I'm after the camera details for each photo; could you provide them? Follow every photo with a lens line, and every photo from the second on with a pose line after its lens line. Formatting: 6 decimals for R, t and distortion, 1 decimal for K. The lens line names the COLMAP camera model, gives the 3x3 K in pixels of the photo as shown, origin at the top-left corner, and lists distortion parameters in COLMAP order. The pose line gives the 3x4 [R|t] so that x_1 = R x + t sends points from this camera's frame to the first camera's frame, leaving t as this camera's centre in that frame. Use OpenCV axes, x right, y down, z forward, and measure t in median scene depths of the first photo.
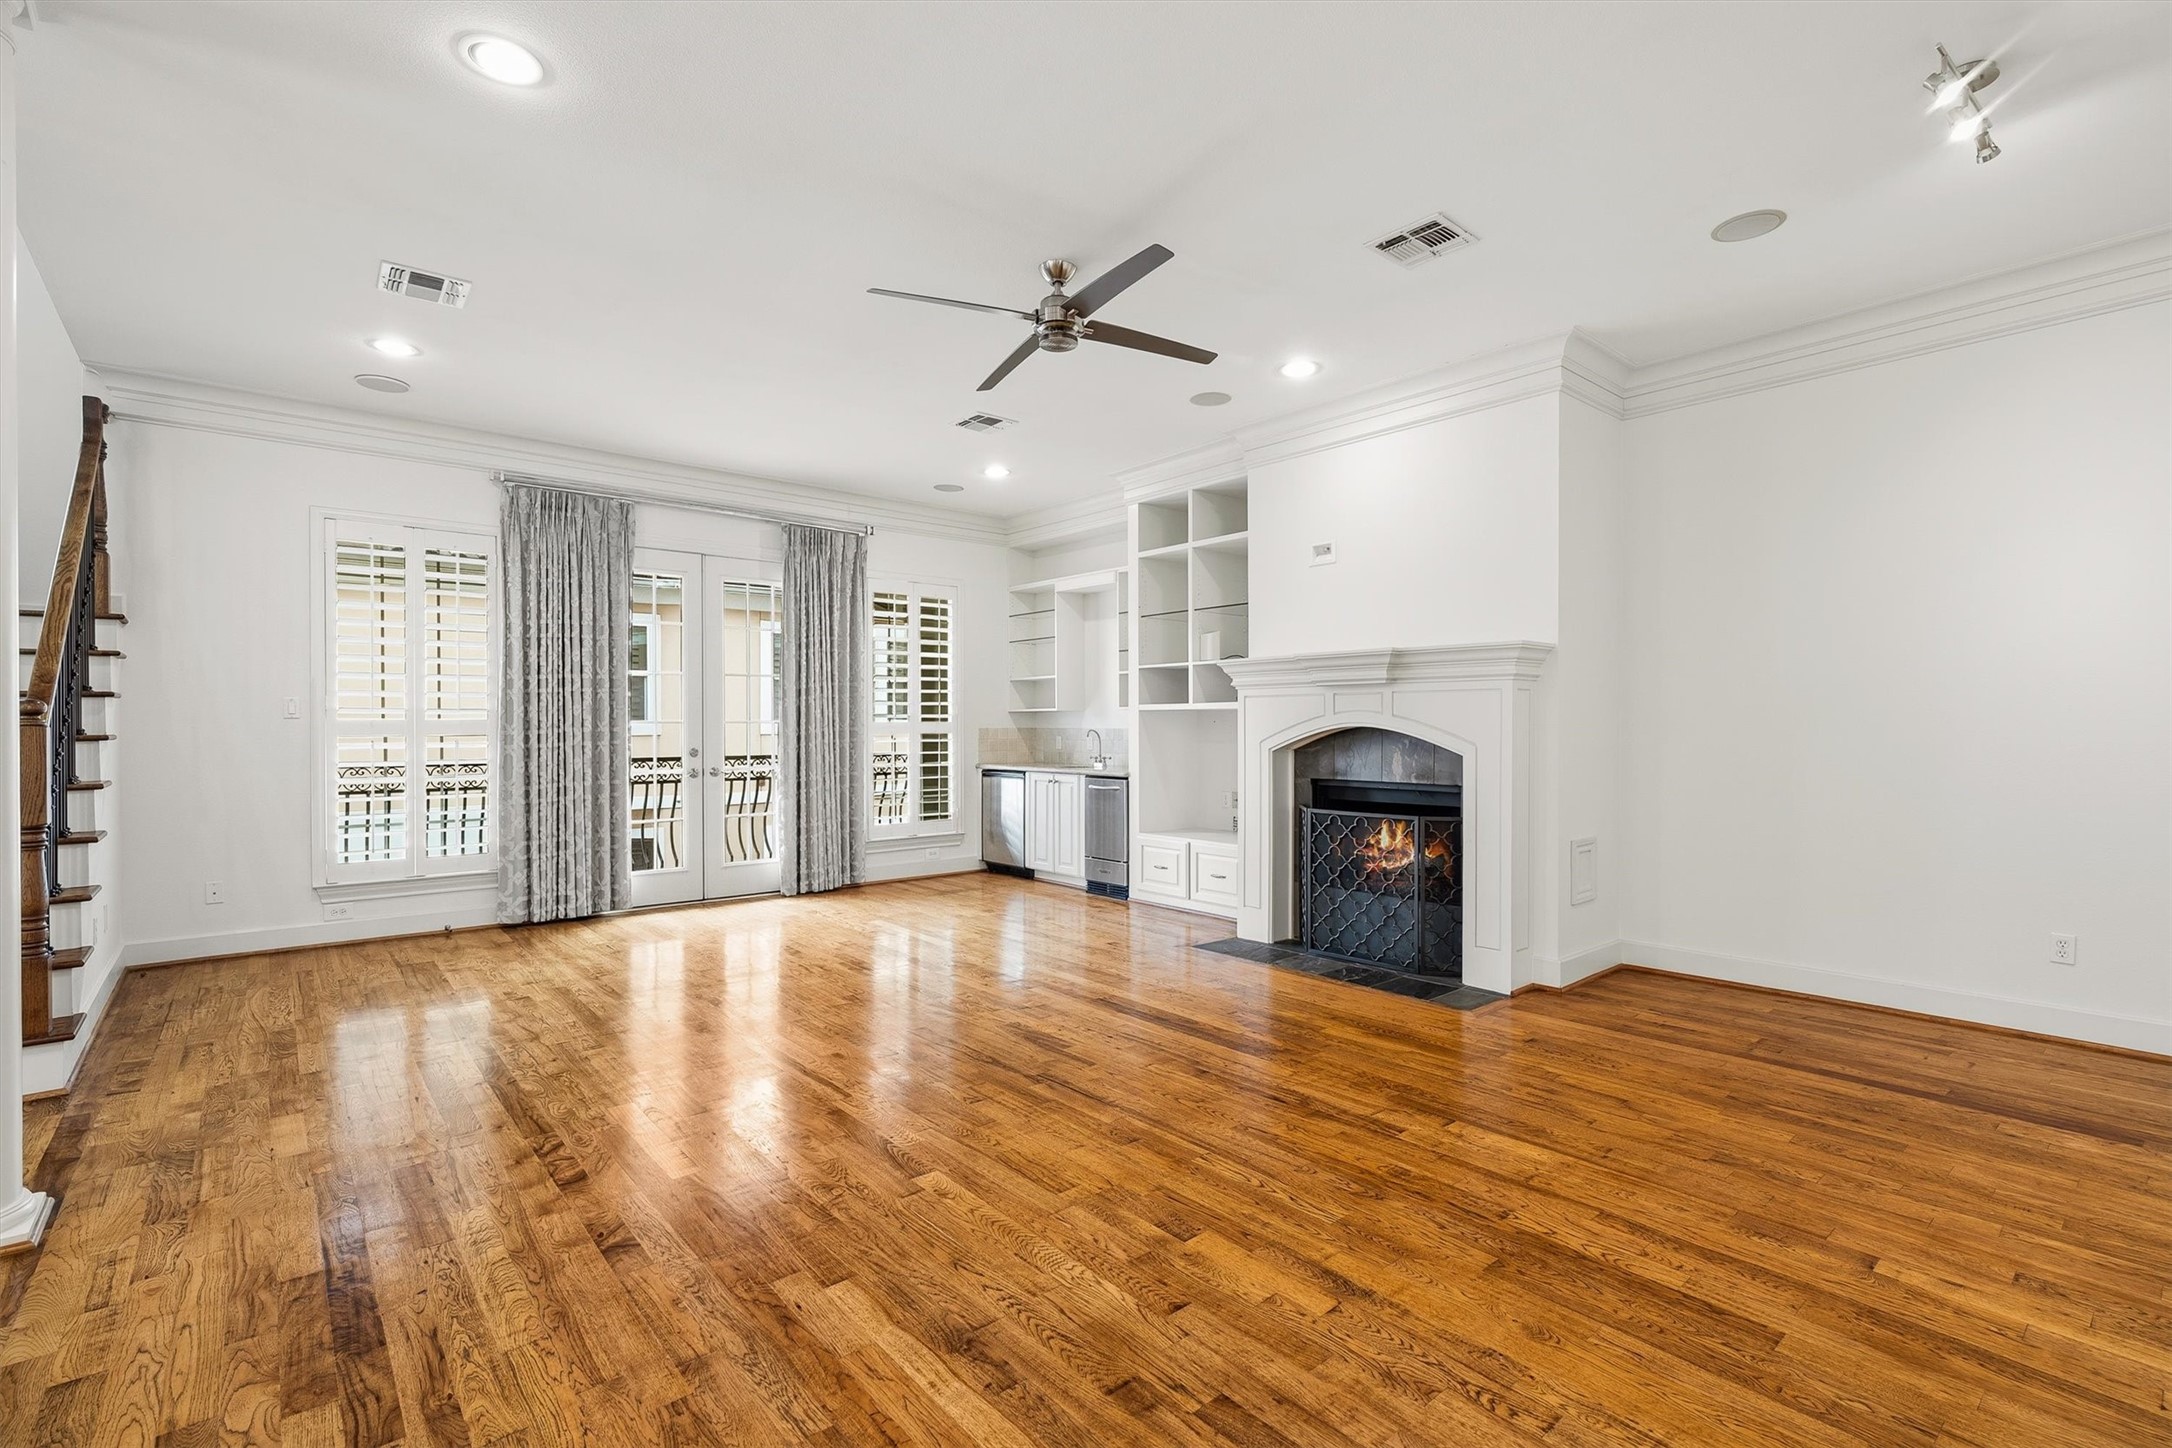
lens RADIAL K [[981.3, 0, 1094.4], [0, 981.3, 728.6], [0, 0, 1]] dist [-0.007008, 0.000707]
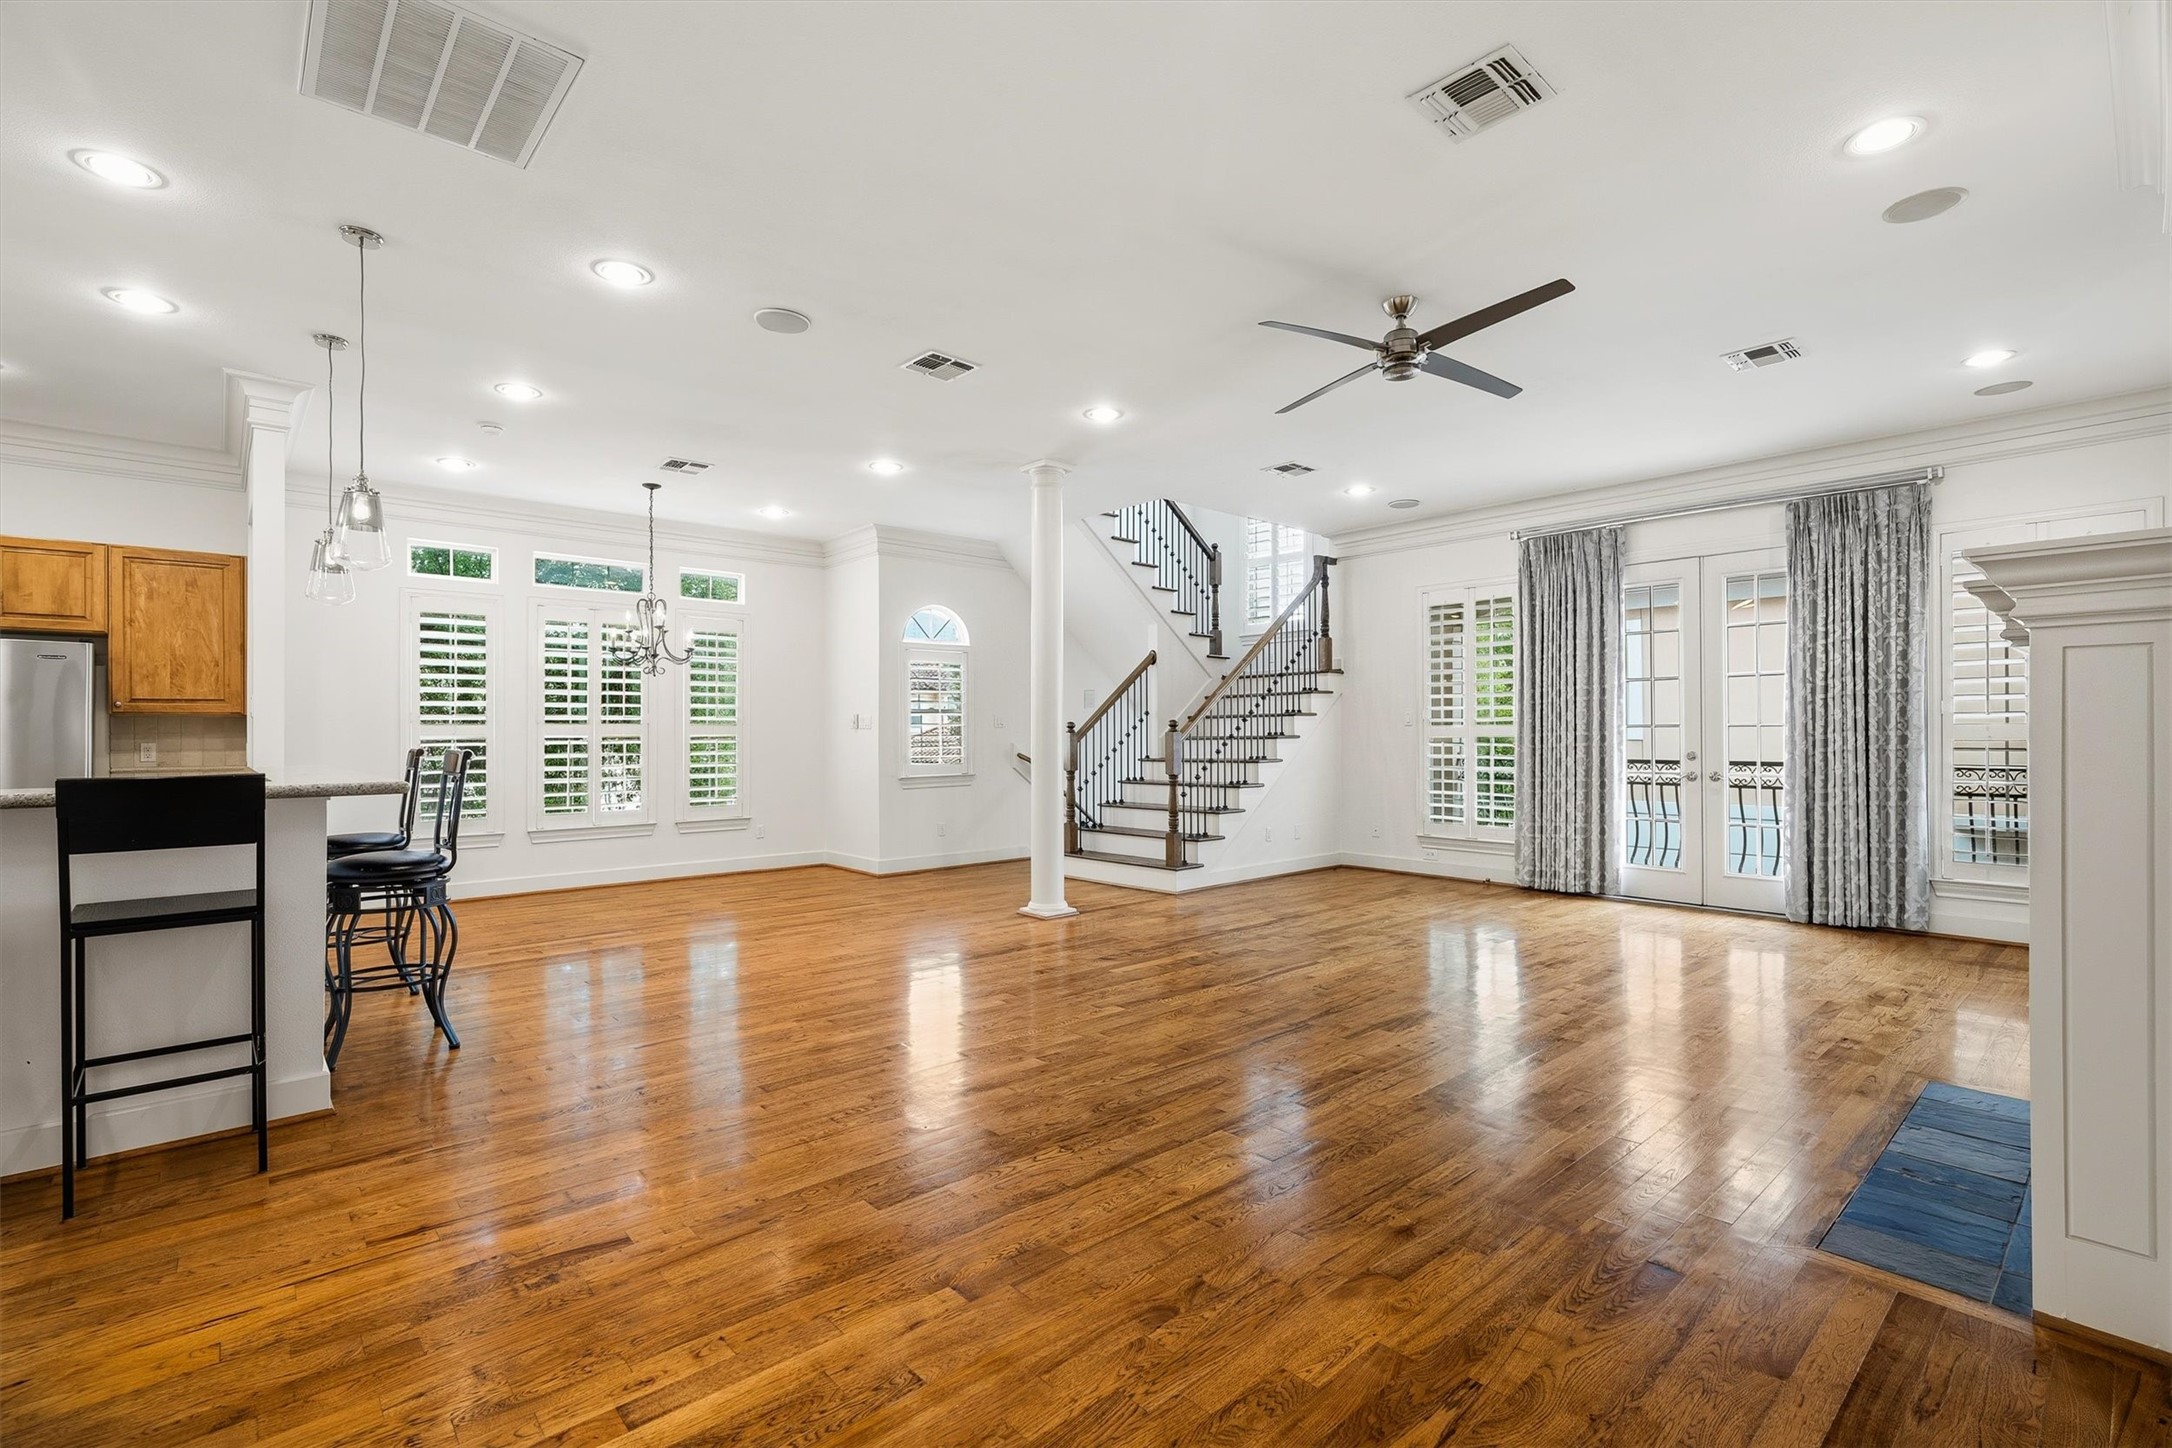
lens RADIAL K [[981.3, 0, 1087.2], [0, 981.3, 727.6], [0, 0, 1]] dist [-0.007008, 0.000707]
pose [[0.015786, -0.002720, -0.999872, 0.681836], [0.002602, 0.999993, -0.002680, -0.004205], [0.999872, -0.002559, 0.015793, 0.426869]]
